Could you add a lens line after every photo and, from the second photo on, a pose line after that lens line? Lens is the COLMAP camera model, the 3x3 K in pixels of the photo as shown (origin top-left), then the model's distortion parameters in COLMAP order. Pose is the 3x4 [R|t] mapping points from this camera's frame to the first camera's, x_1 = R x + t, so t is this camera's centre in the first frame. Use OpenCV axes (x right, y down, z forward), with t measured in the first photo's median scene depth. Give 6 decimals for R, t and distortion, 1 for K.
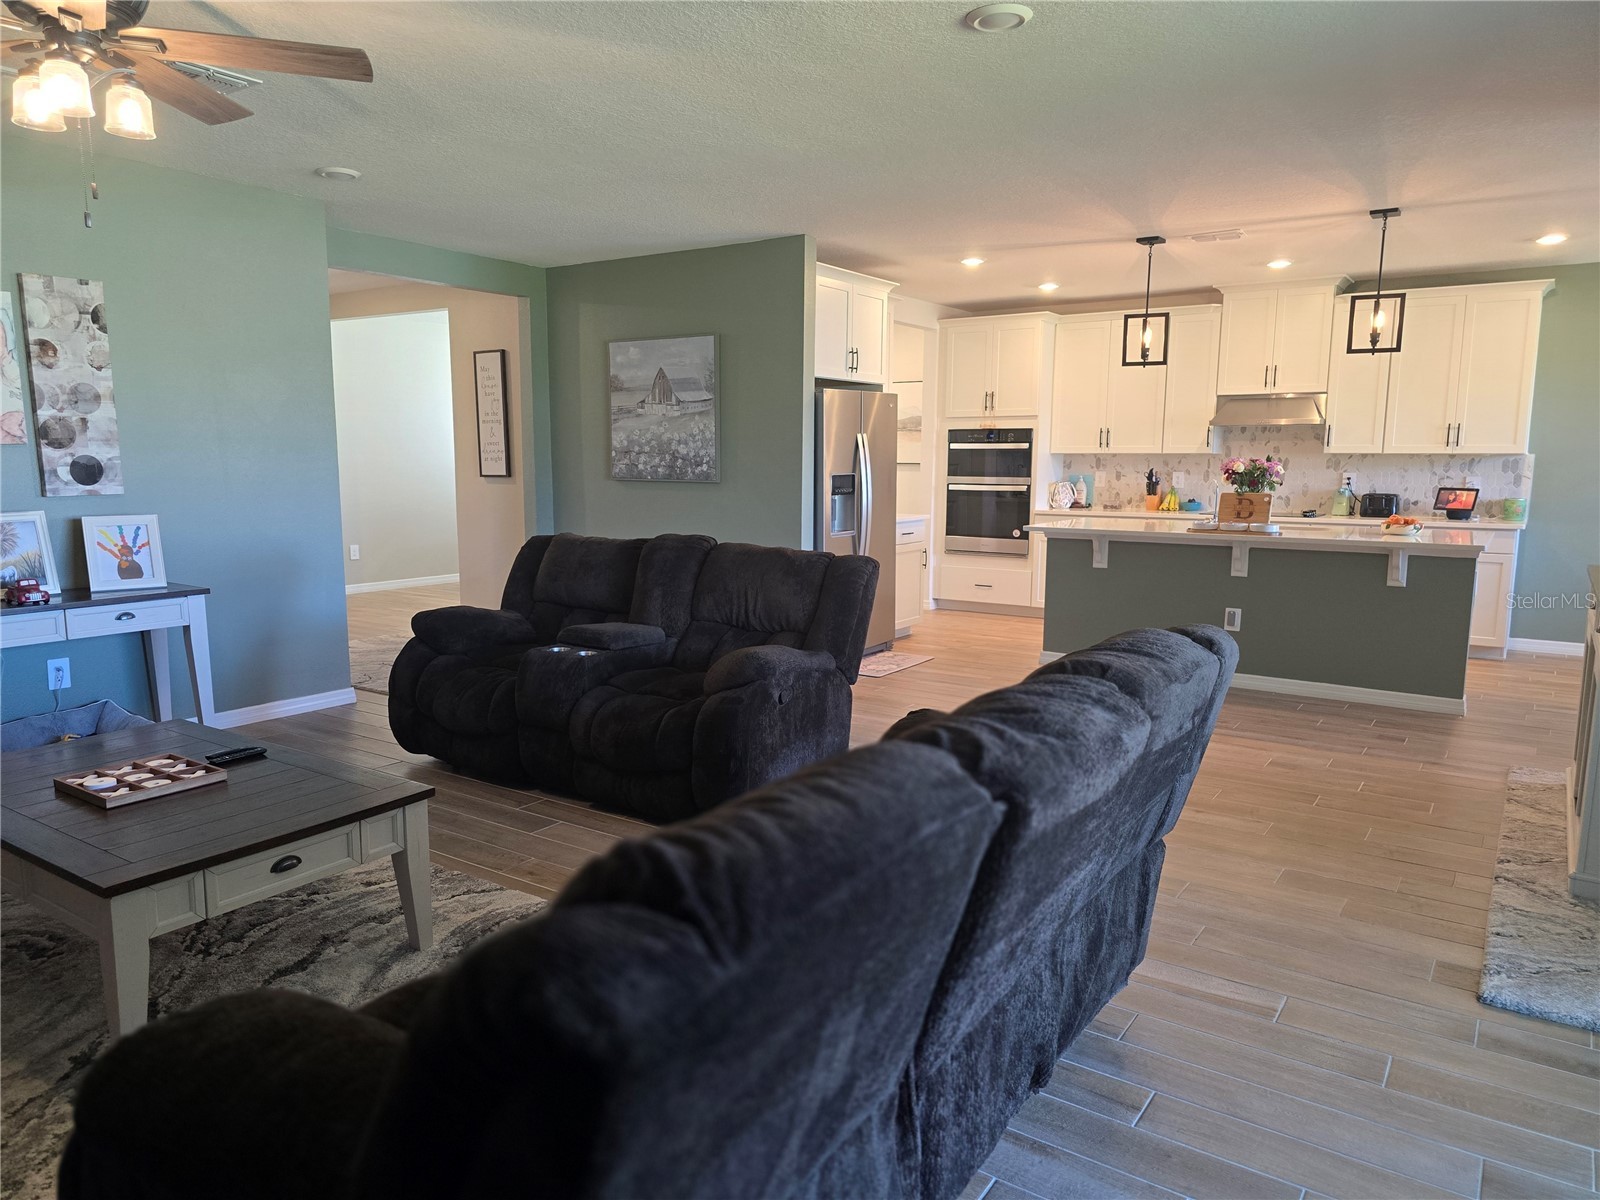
lens RADIAL K [[1068.8, 0, 800.6], [0, 1068.8, 594.6], [0, 0, 1]] dist [0.036771, -0.022342]
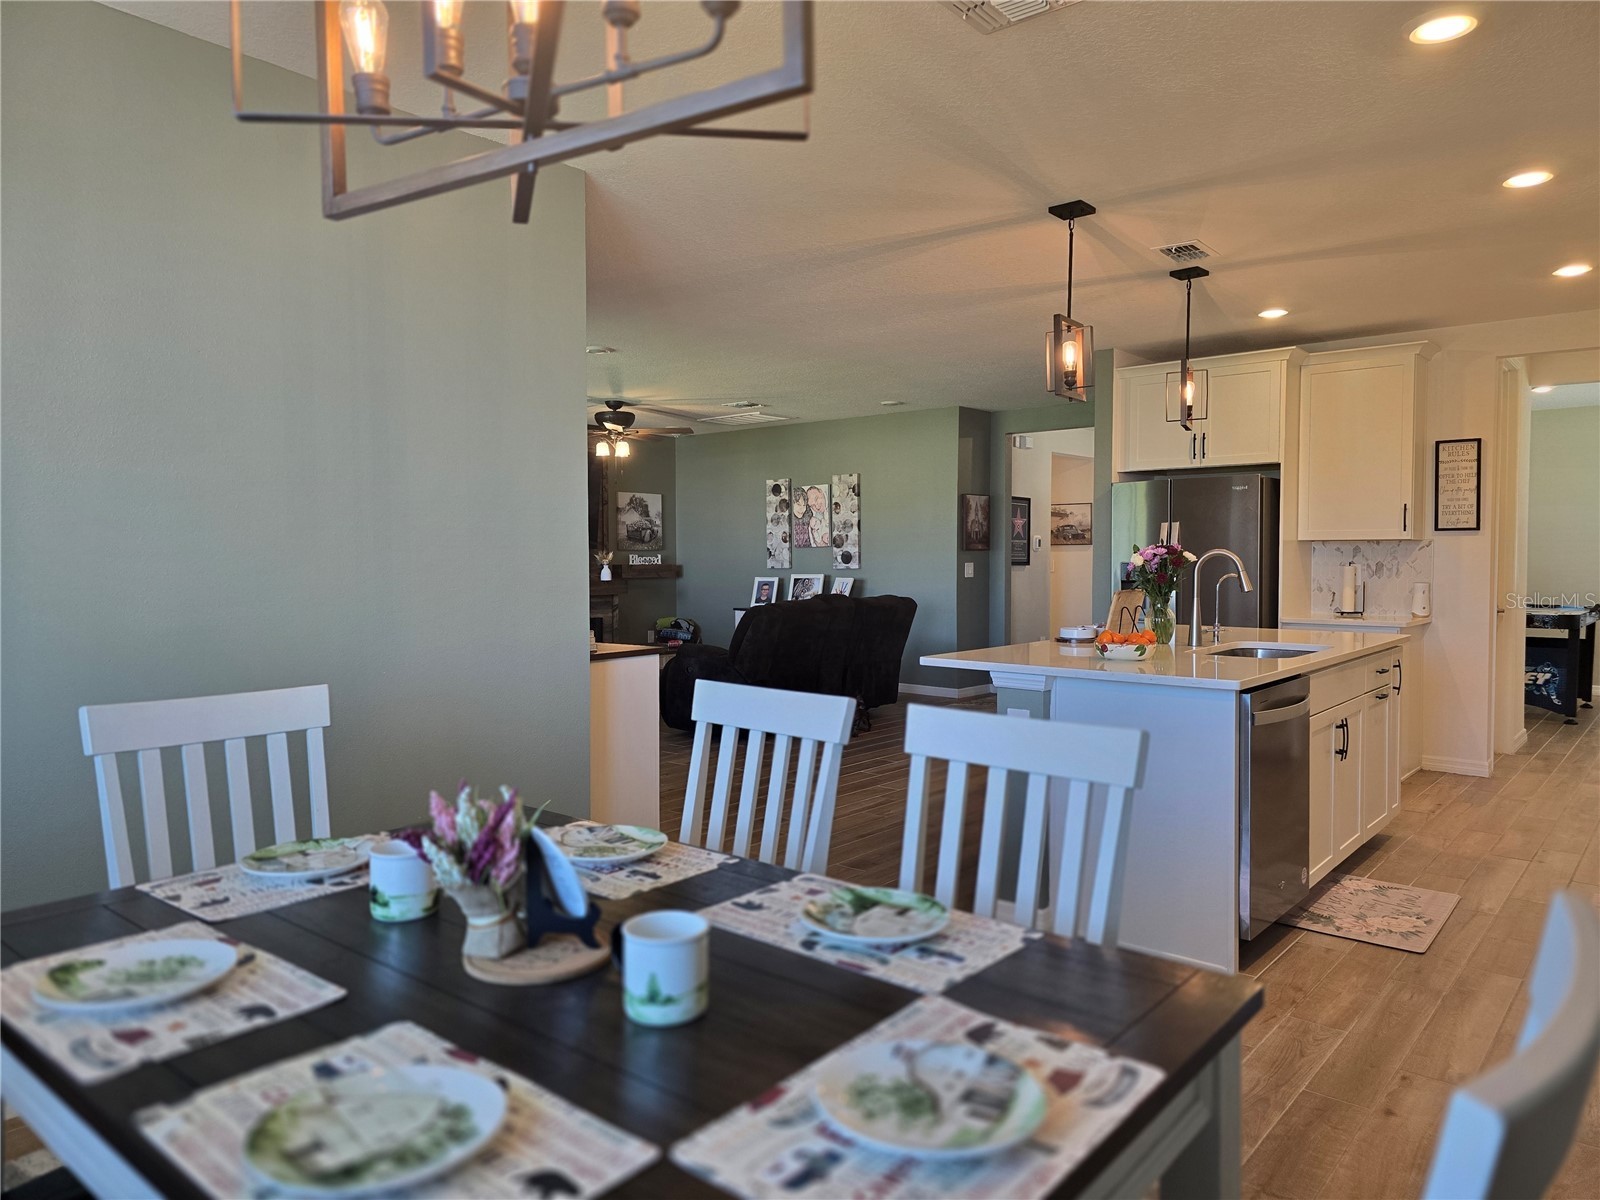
lens RADIAL K [[1068.8, 0, 806.1], [0, 1068.8, 602.1], [0, 0, 1]] dist [0.036771, -0.022342]
pose [[-0.095722, 0.037898, -0.994686, 1.590209], [-0.129736, 0.990276, 0.050215, -0.125768], [0.986917, 0.133853, -0.089875, 1.145762]]
